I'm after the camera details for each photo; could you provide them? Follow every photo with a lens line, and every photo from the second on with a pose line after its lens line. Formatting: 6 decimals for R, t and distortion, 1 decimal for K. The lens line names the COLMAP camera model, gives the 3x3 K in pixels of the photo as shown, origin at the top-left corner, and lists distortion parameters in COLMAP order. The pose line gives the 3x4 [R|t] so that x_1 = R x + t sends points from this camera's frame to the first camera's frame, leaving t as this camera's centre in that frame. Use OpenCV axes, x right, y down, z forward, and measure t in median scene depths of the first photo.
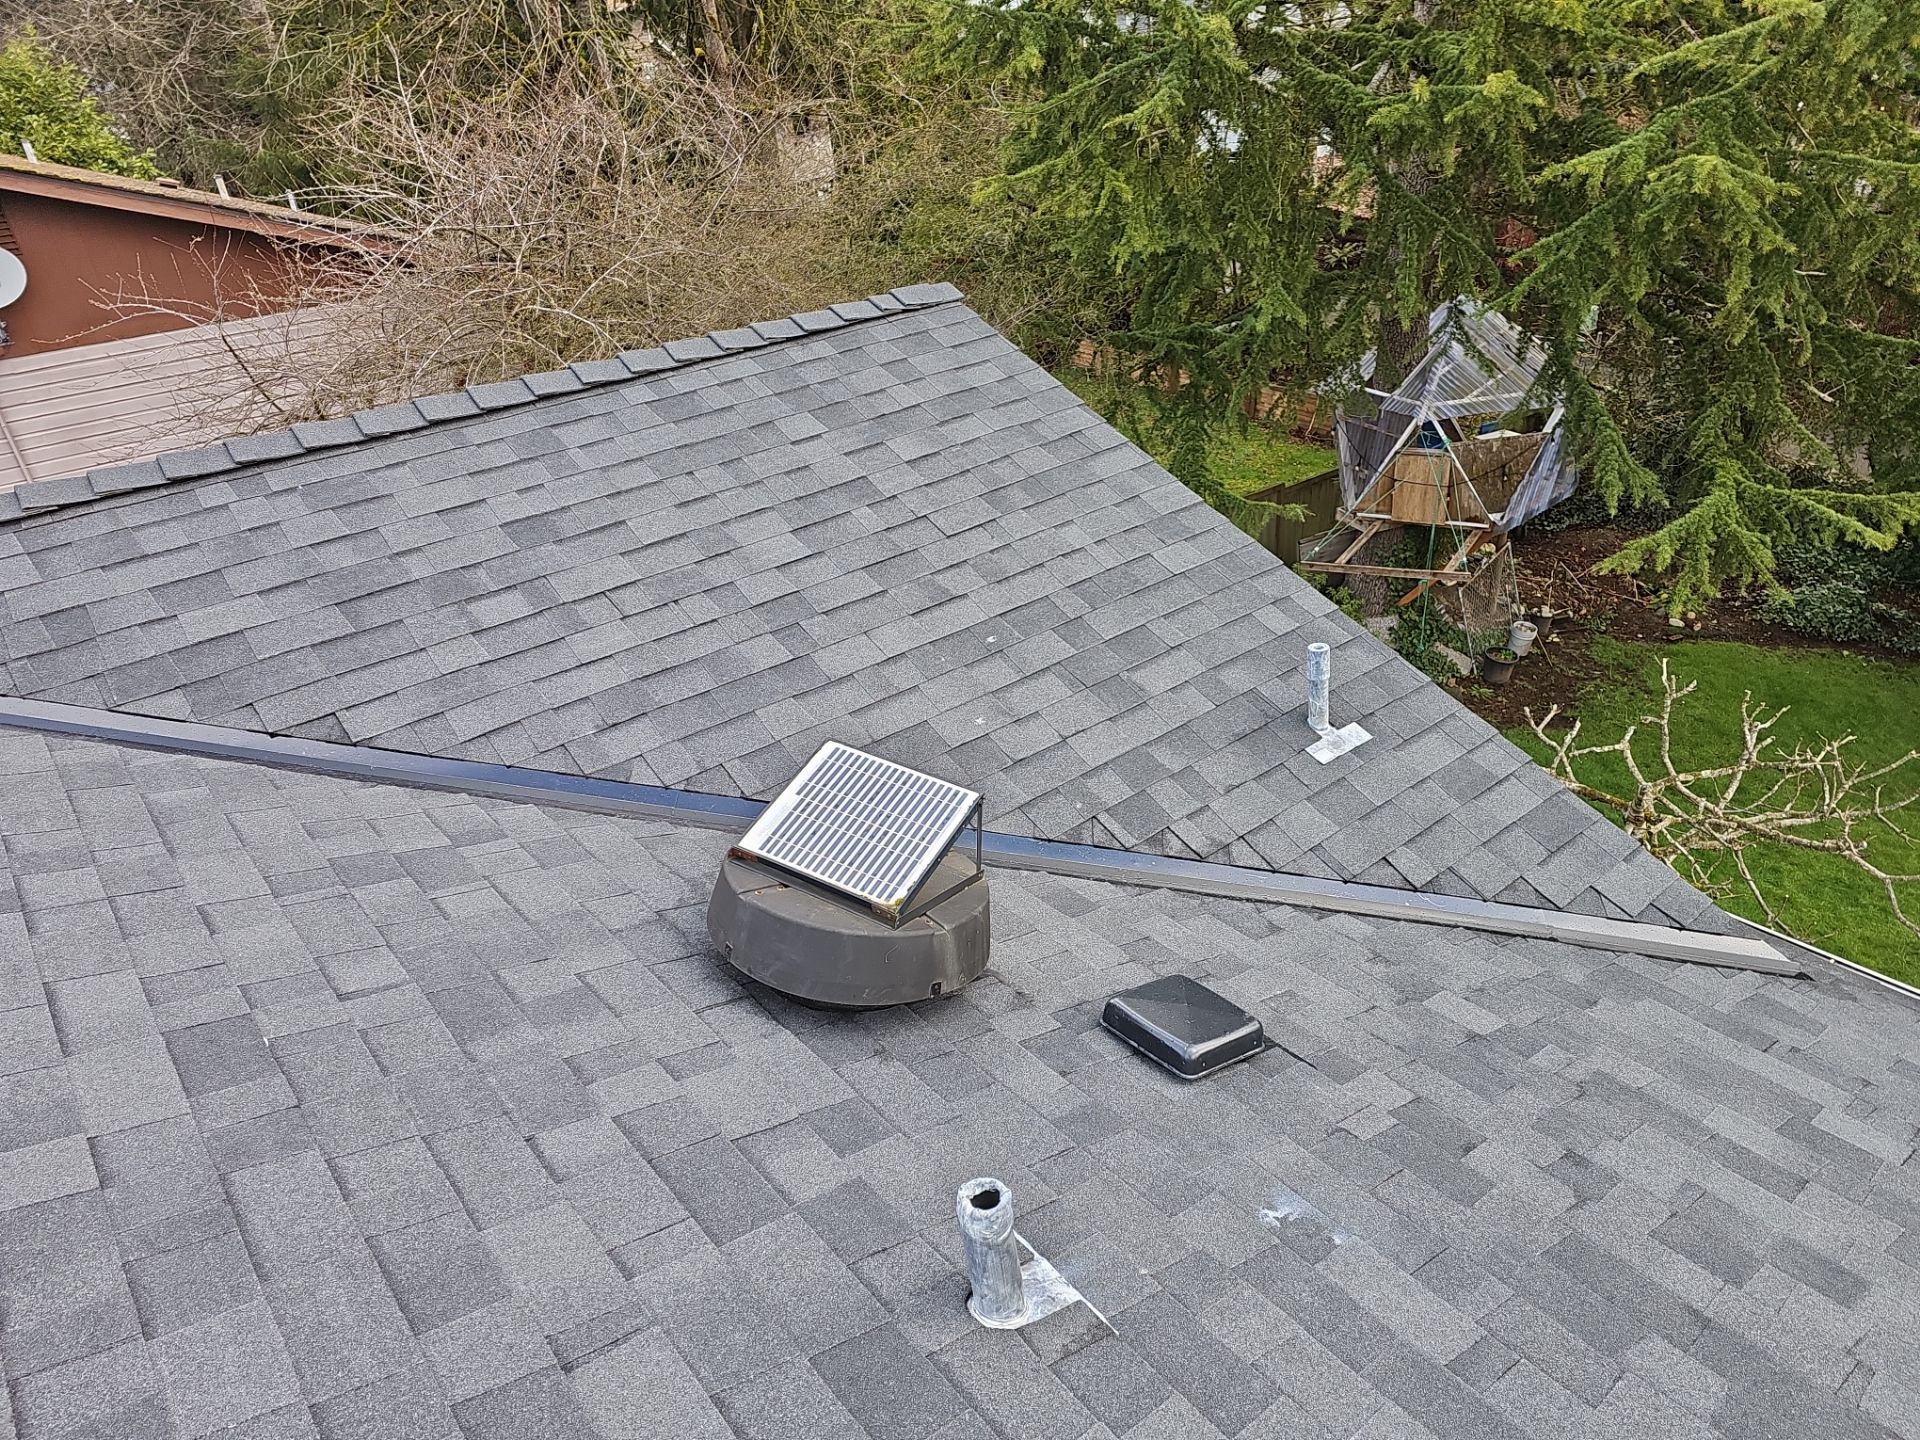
lens RADIAL K [[1262.5, 0, 960.0], [0, 1262.5, 720.0], [0, 0, 1]] dist [0.081016, -0.041751]
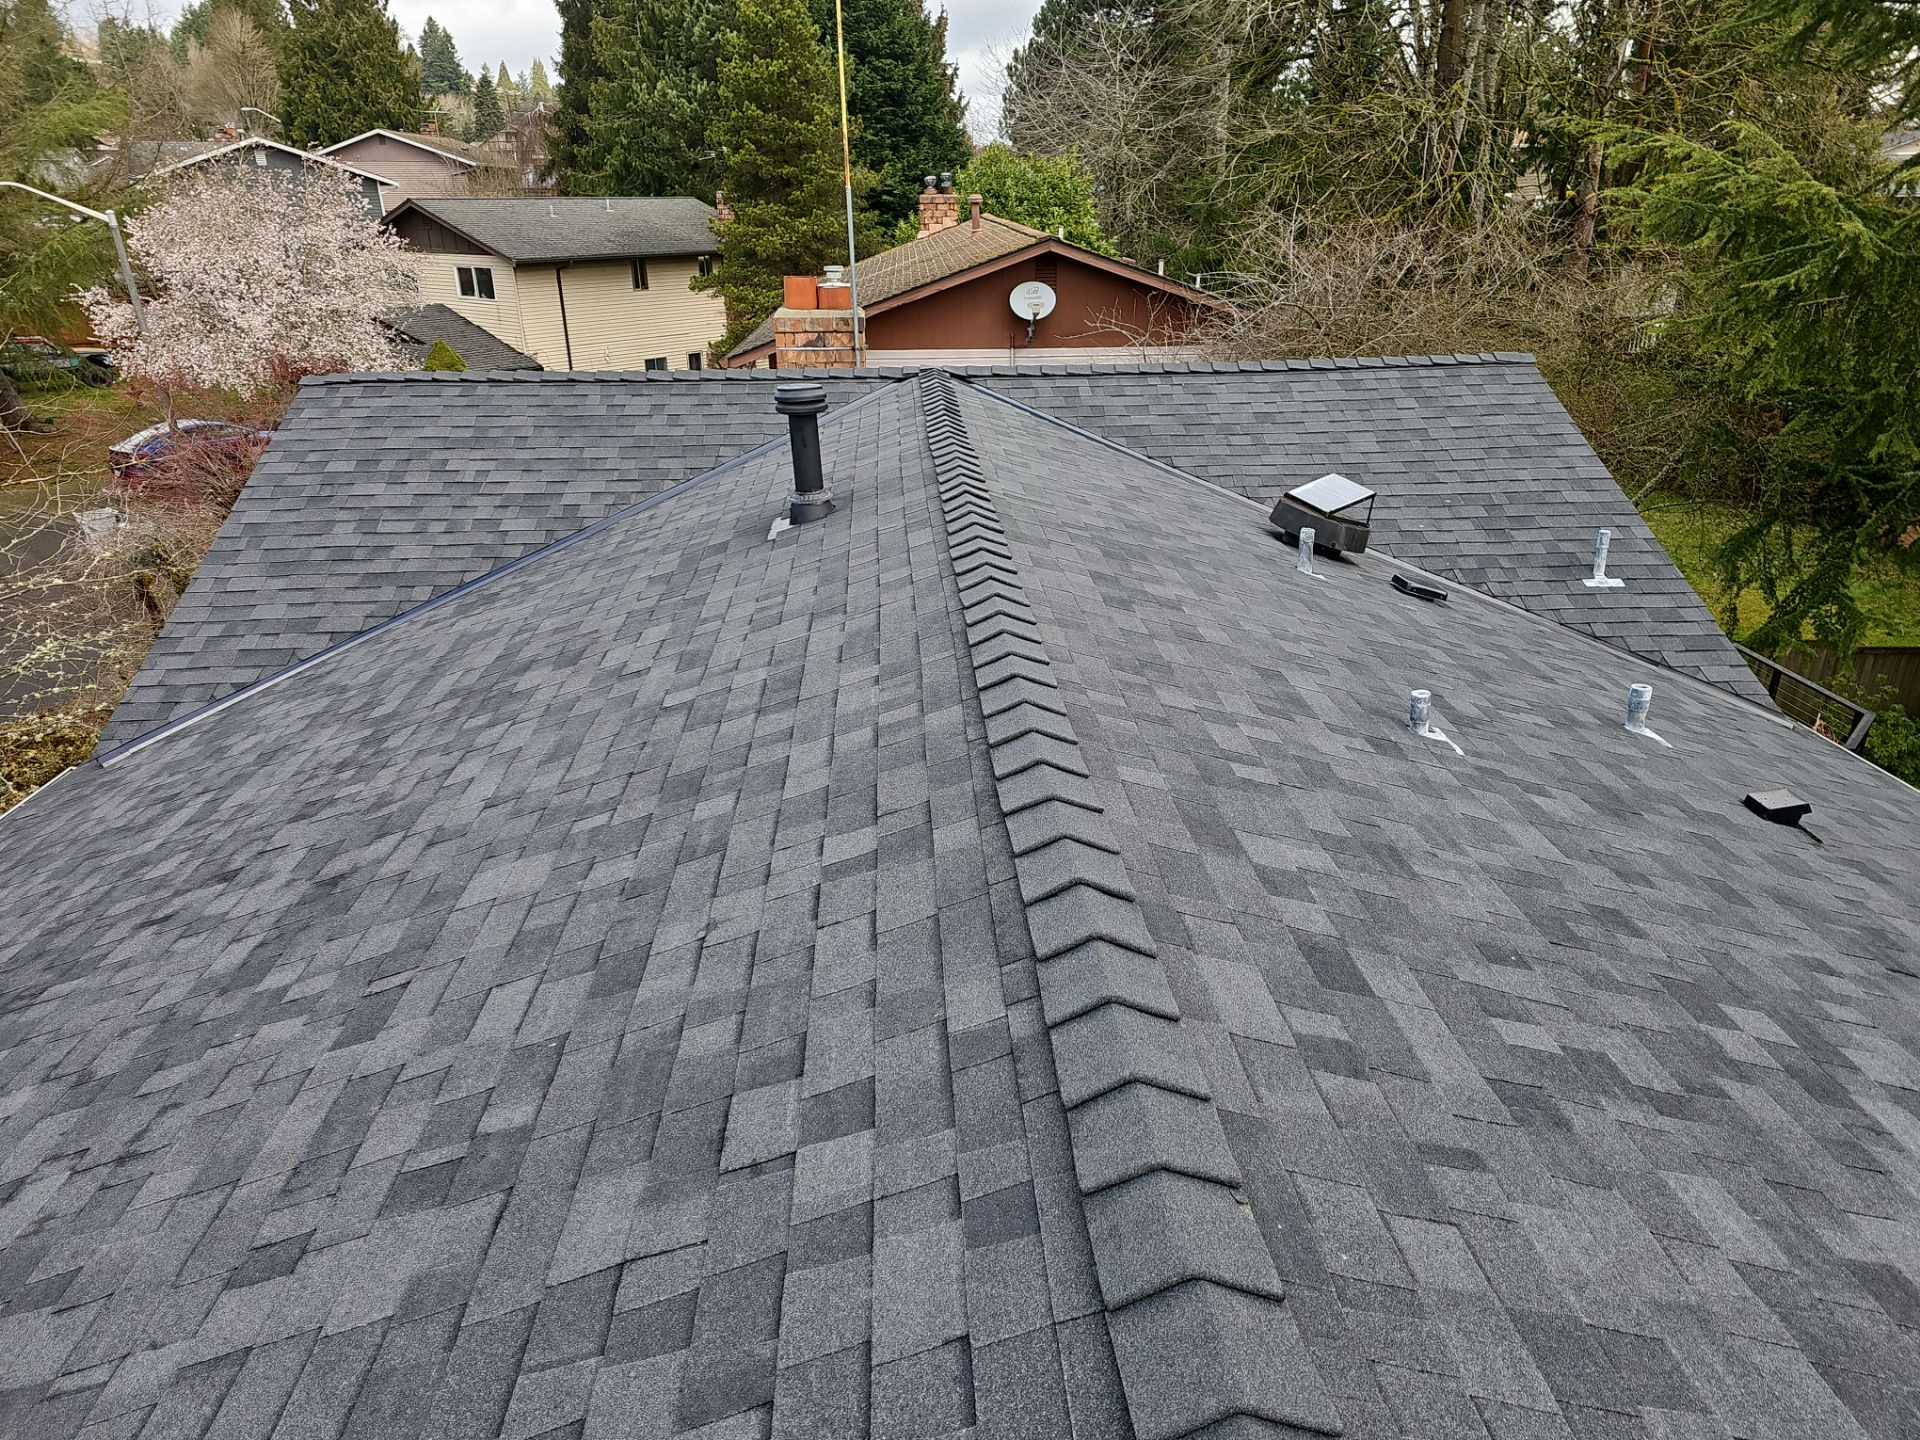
lens RADIAL K [[1262.5, 0, 960.0], [0, 1262.5, 720.0], [0, 0, 1]] dist [0.081016, -0.041751]
pose [[0.810706, 0.298266, -0.503779, 0.474008], [-0.334371, 0.942234, 0.019769, 0.441010], [0.480575, 0.152422, 0.863606, -1.025253]]
